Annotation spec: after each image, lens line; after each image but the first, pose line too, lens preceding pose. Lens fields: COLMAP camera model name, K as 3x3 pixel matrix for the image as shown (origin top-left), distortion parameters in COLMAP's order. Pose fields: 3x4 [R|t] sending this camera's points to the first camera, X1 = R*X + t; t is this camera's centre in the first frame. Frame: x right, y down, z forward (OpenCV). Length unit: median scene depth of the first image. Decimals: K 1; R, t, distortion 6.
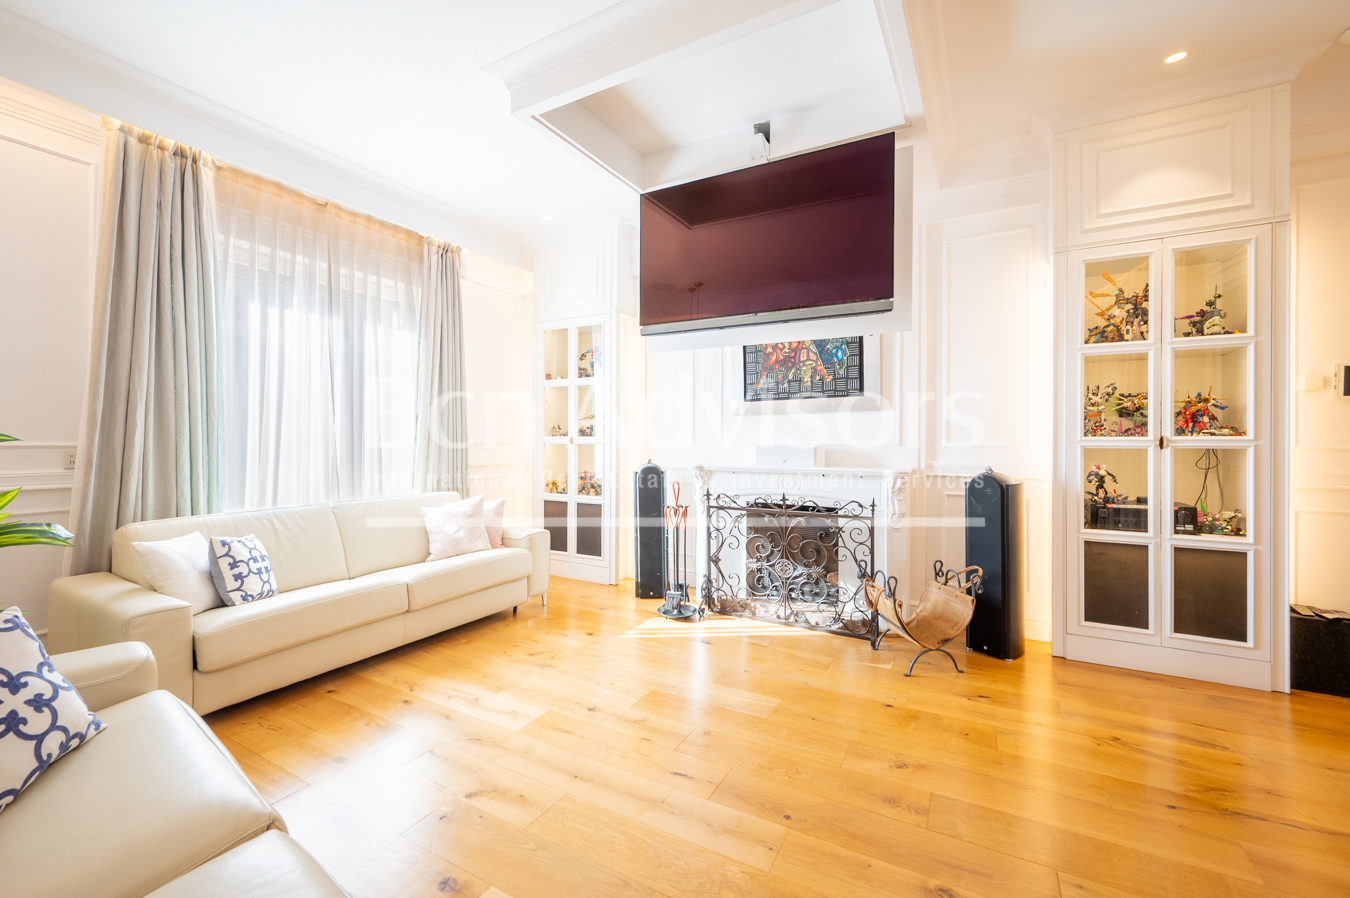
lens RADIAL K [[519.3, 0, 674.0], [0, 519.3, 439.5], [0, 0, 1]] dist [0.001971, 0.000203]
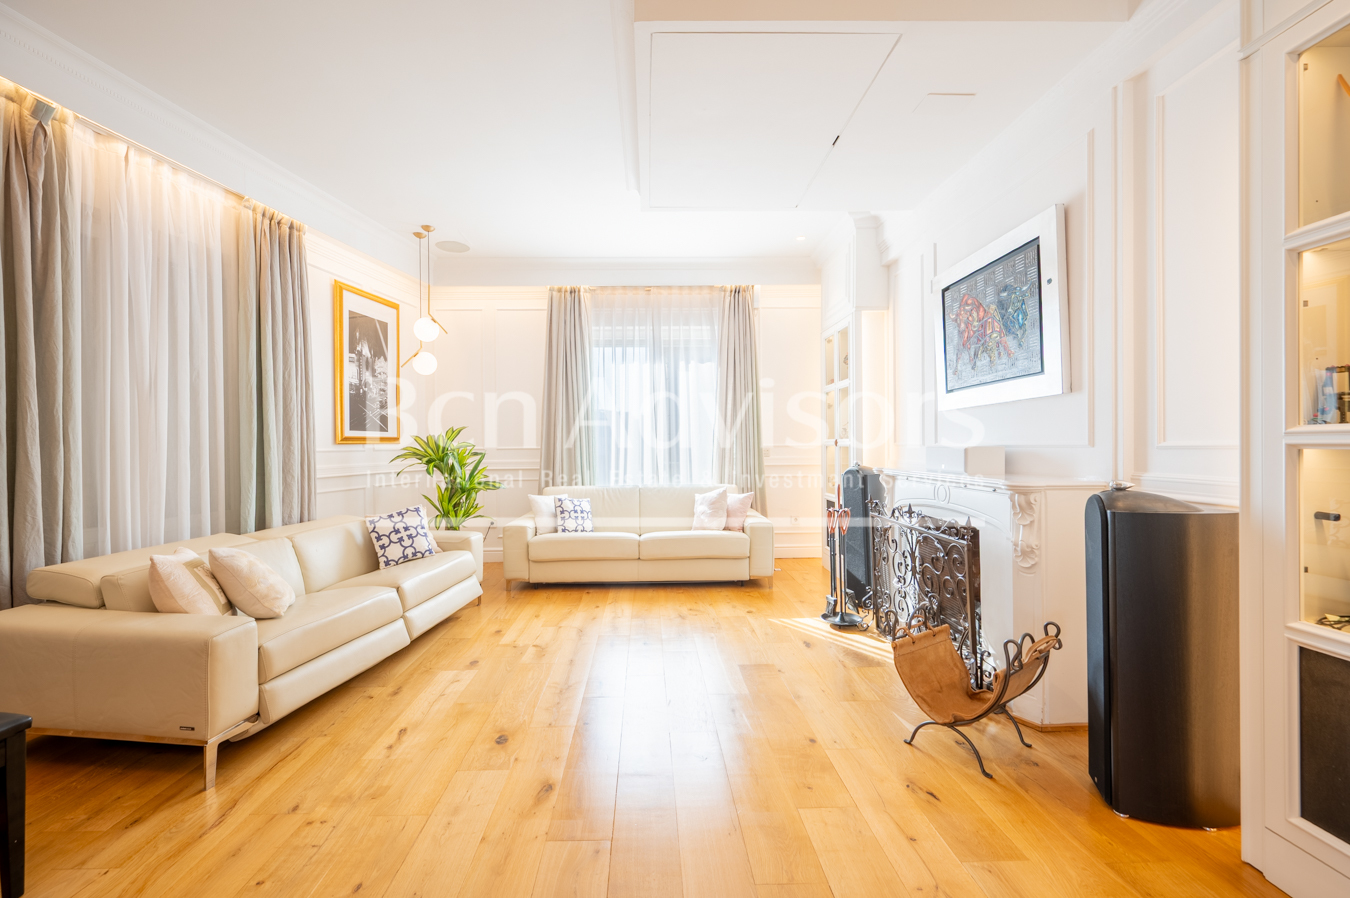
lens RADIAL K [[541.2, 0, 679.3], [0, 541.2, 445.4], [0, 0, 1]] dist [-0.001057, 0.000104]
pose [[0.545991, -0.006120, -0.837768, 0.762368], [0.010343, 0.999946, -0.000564, 0.006820], [0.837727, -0.008357, 0.546025, 0.225100]]
